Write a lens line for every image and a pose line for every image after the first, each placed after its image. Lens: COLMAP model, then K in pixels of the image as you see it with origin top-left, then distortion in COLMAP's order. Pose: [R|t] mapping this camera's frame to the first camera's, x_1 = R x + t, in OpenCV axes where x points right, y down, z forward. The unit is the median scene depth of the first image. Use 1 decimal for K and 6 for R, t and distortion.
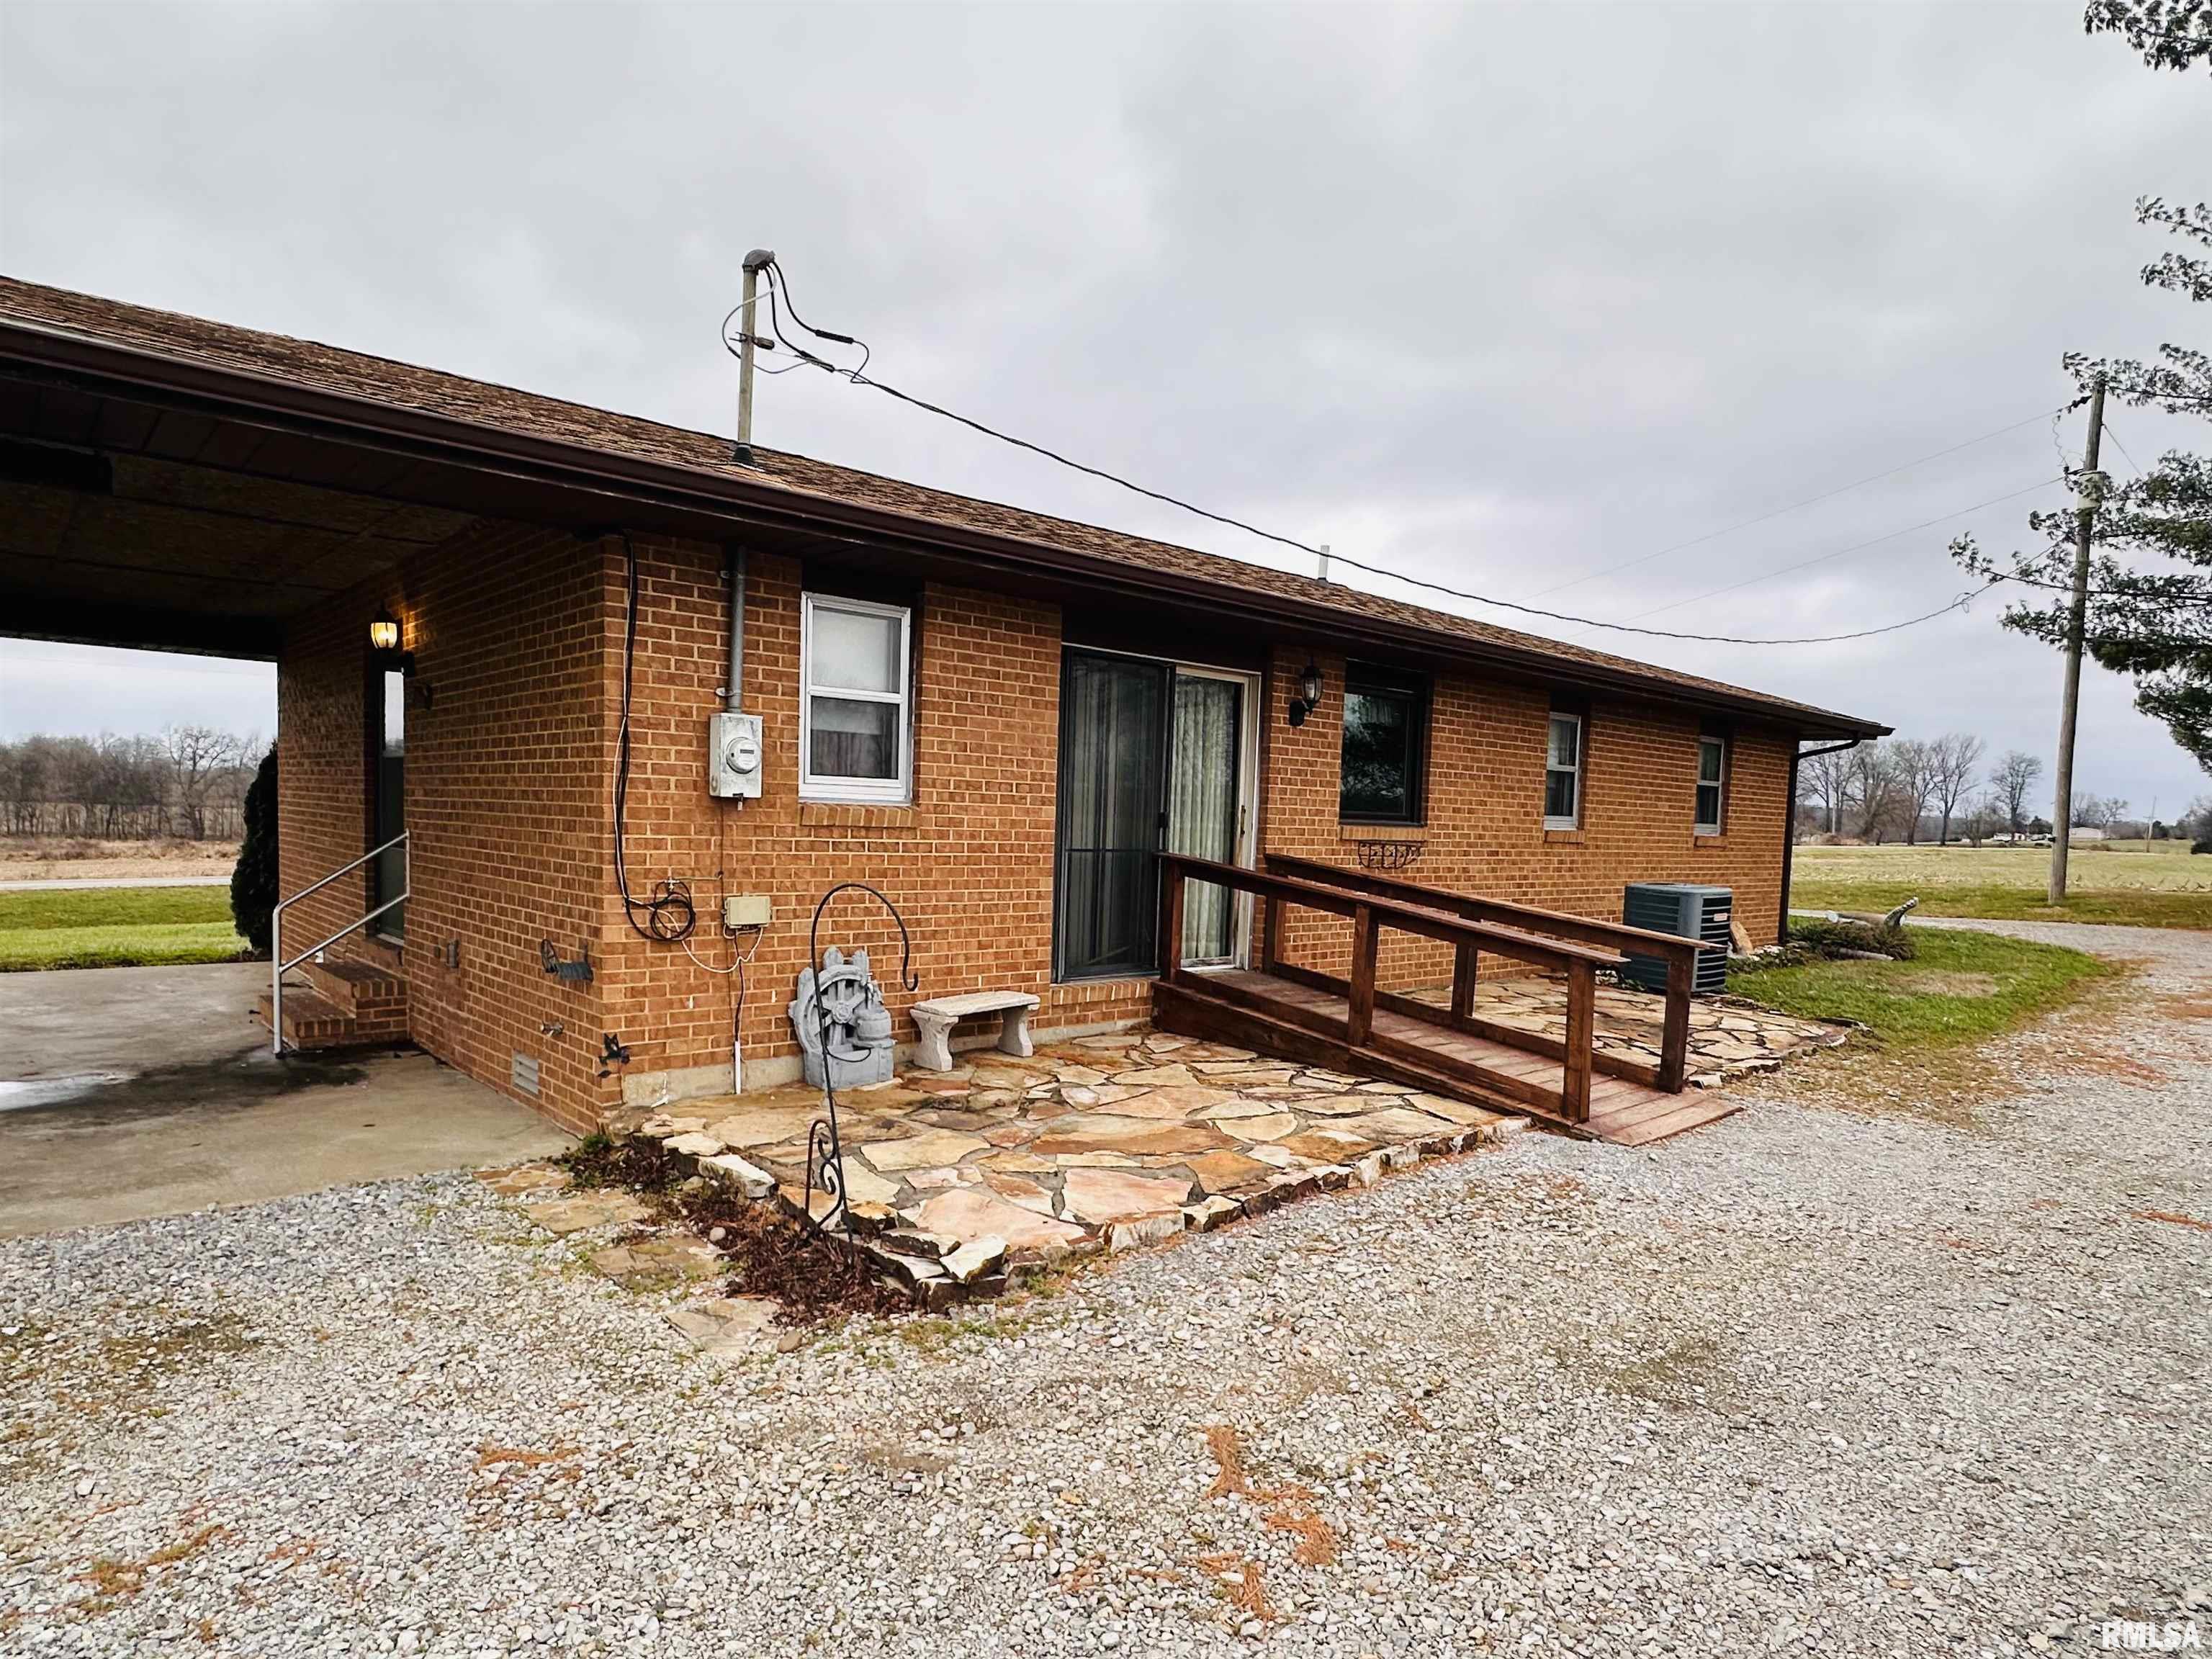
lens RADIAL K [[1308.5, 0, 1093.4], [0, 1308.5, 897.8], [0, 0, 1]] dist [0.000394, 0.000644]
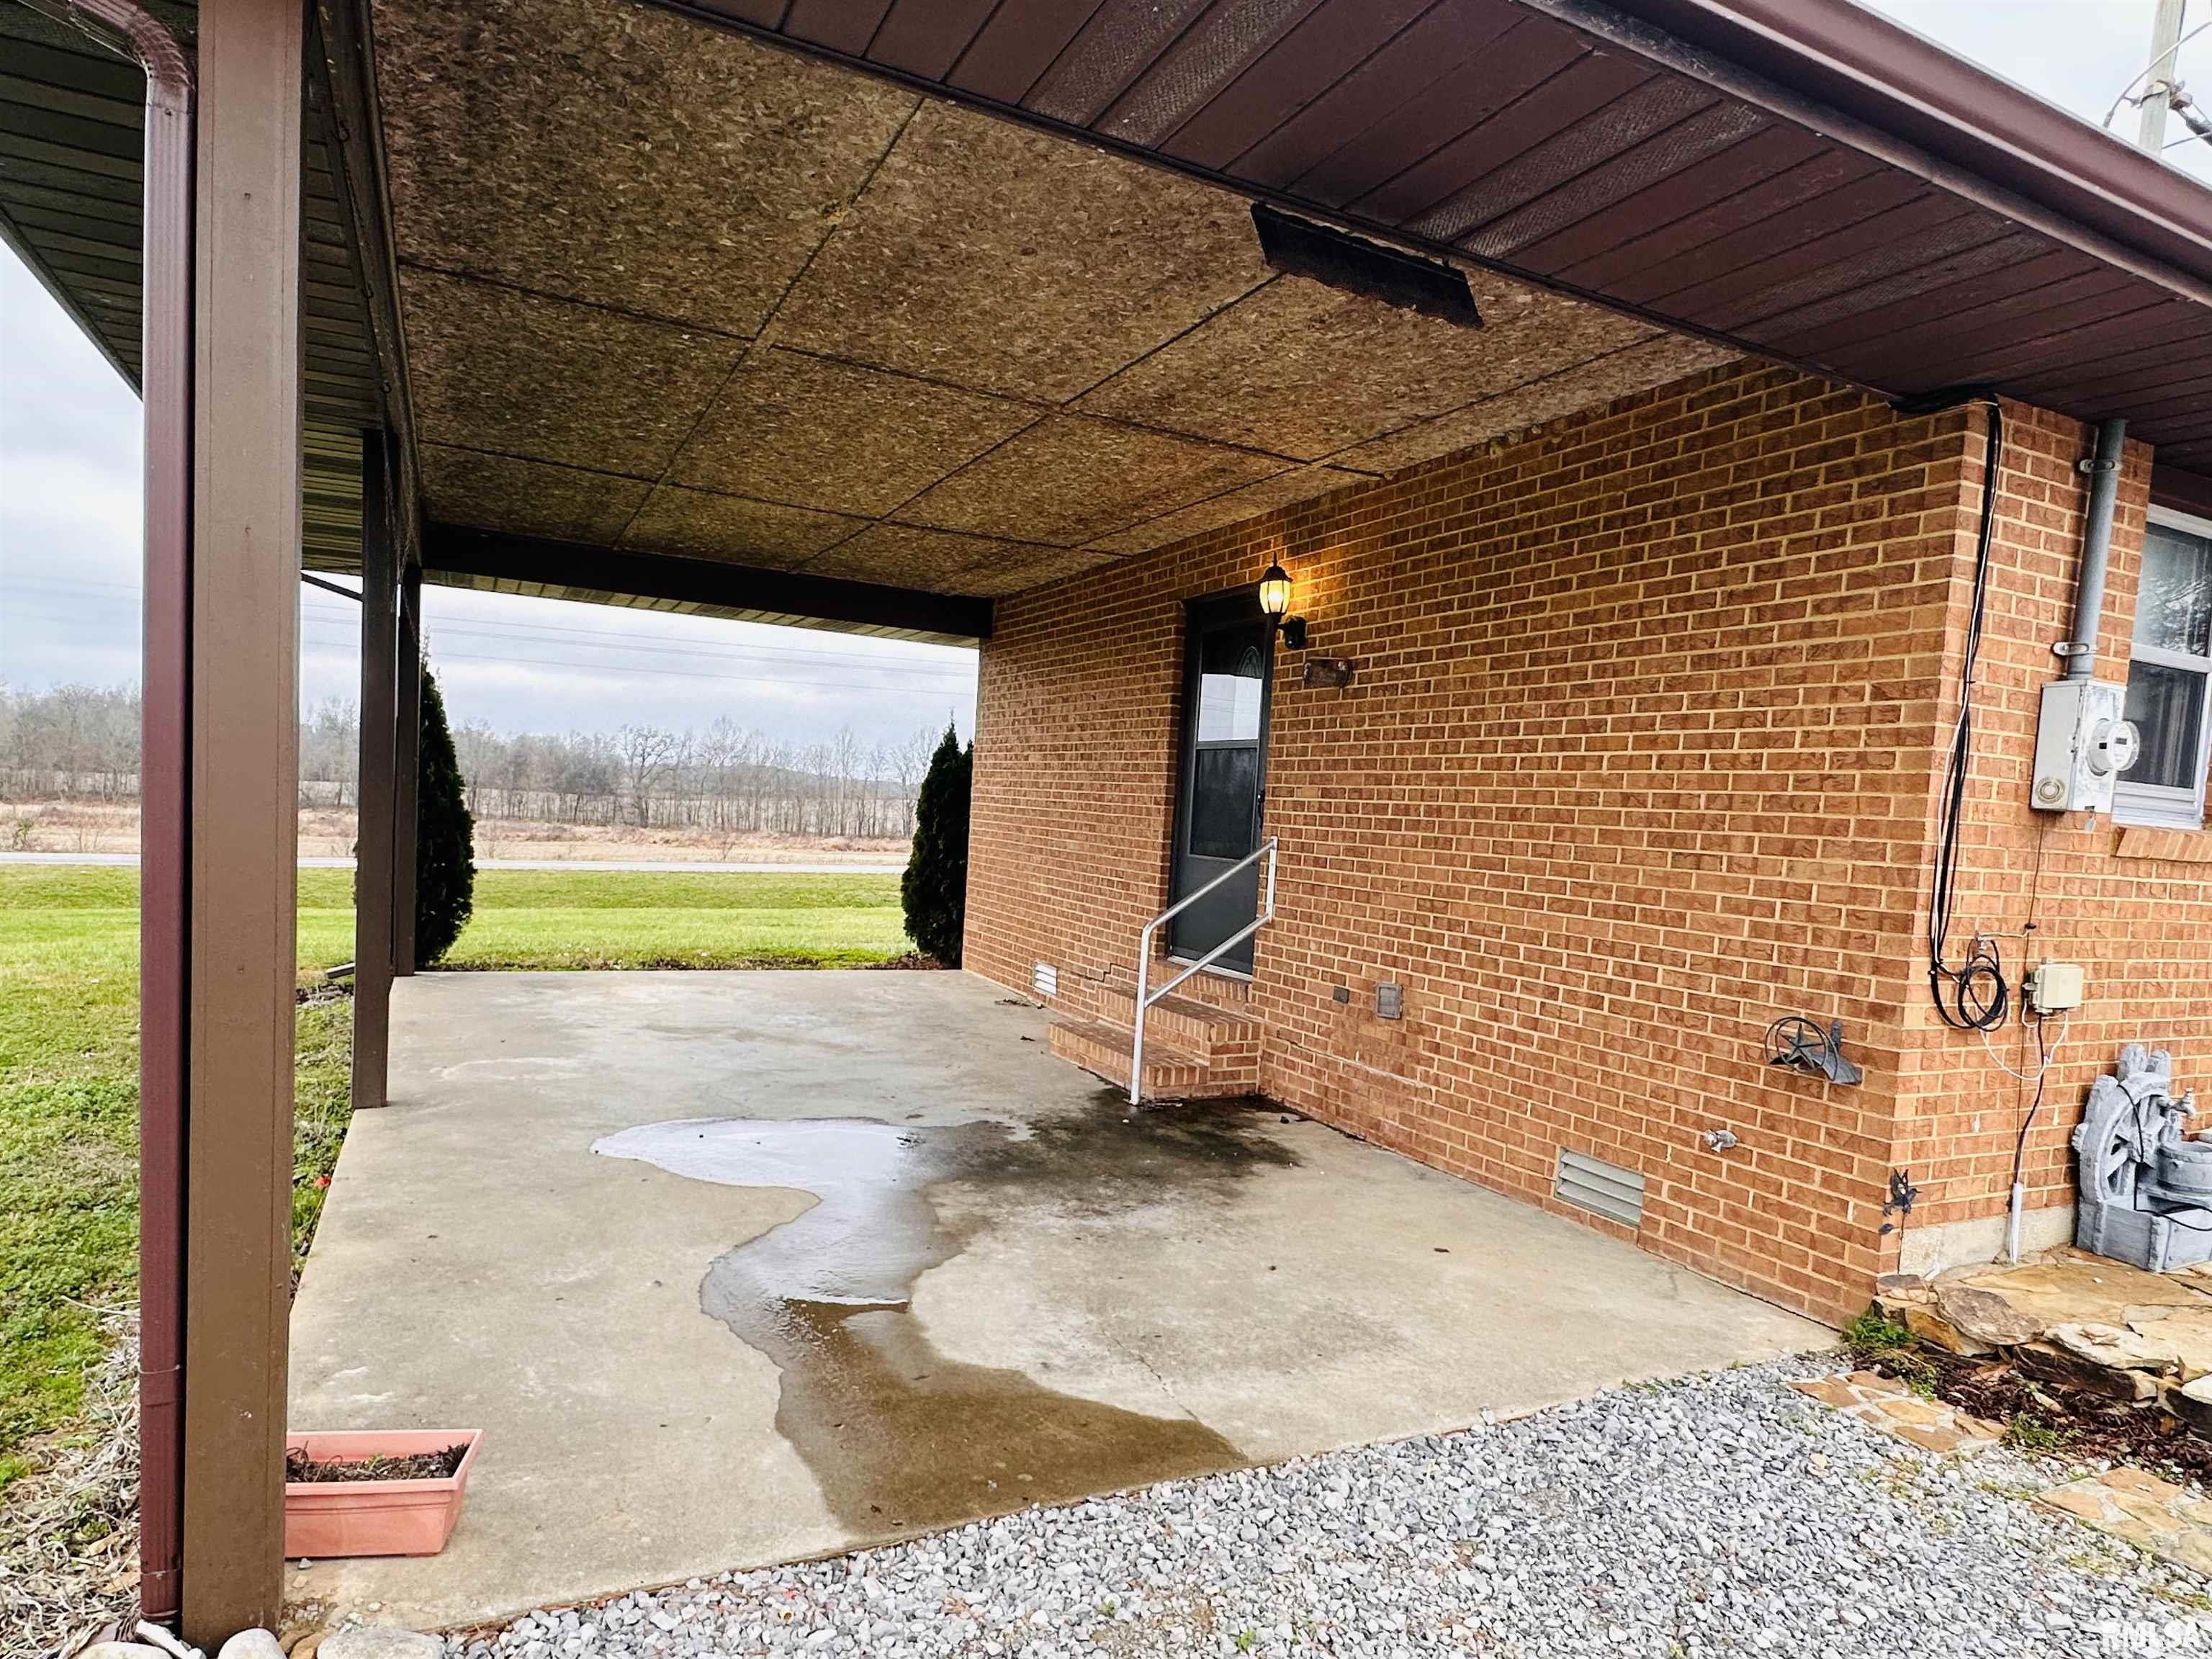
lens RADIAL K [[1308.5, 0, 1093.4], [0, 1308.5, 897.8], [0, 0, 1]] dist [0.000394, 0.000644]
pose [[0.964743, 0.042242, -0.259782, -0.540336], [-0.043691, 0.999045, 0.000195, -0.012737], [0.259542, 0.011162, 0.965667, 0.238145]]
